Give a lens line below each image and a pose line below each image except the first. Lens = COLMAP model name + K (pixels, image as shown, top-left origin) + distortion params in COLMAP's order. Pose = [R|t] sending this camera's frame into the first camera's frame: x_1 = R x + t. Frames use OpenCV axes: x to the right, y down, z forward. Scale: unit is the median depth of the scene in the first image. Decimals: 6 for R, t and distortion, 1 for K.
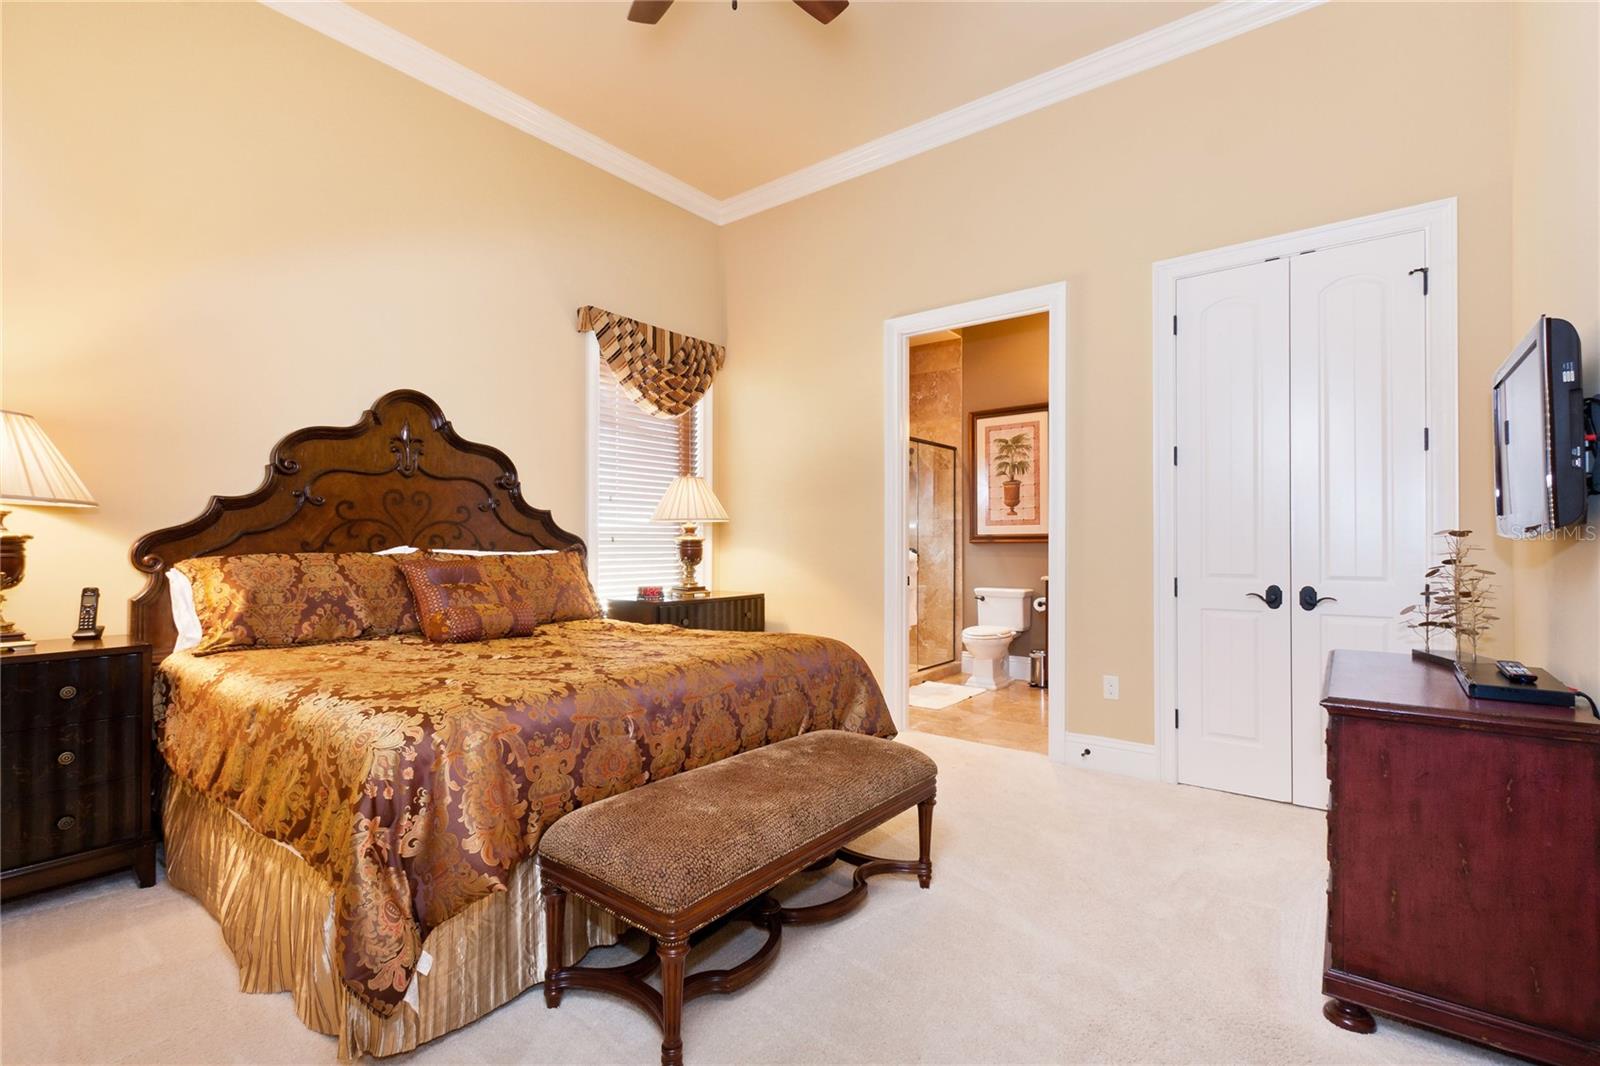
lens RADIAL K [[746.4, 0, 803.3], [0, 746.4, 537.7], [0, 0, 1]] dist [-0.000861, -0.000884]
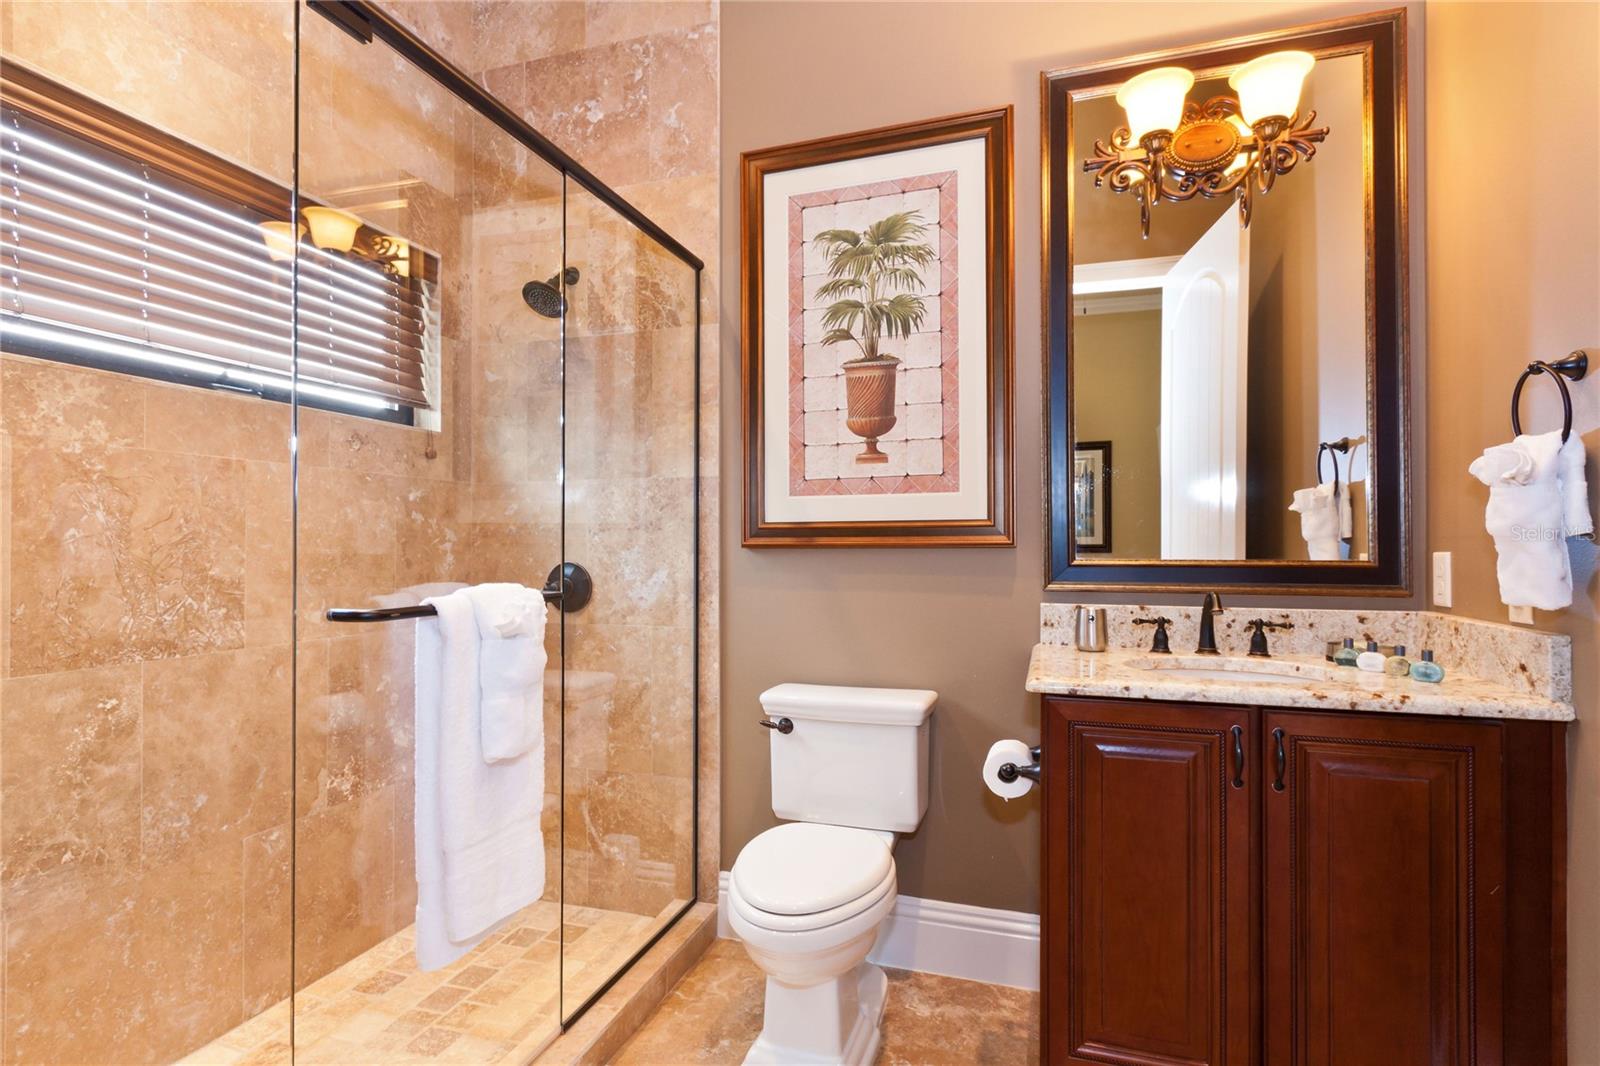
lens RADIAL K [[793.9, 0, 796.1], [0, 793.9, 534.7], [0, 0, 1]] dist [0.003056, -0.000565]
pose [[0.946056, 0.002318, 0.323994, 0.133965], [-0.001350, 0.999994, -0.003213, 0.002691], [-0.324000, 0.002603, 0.946054, 0.672729]]
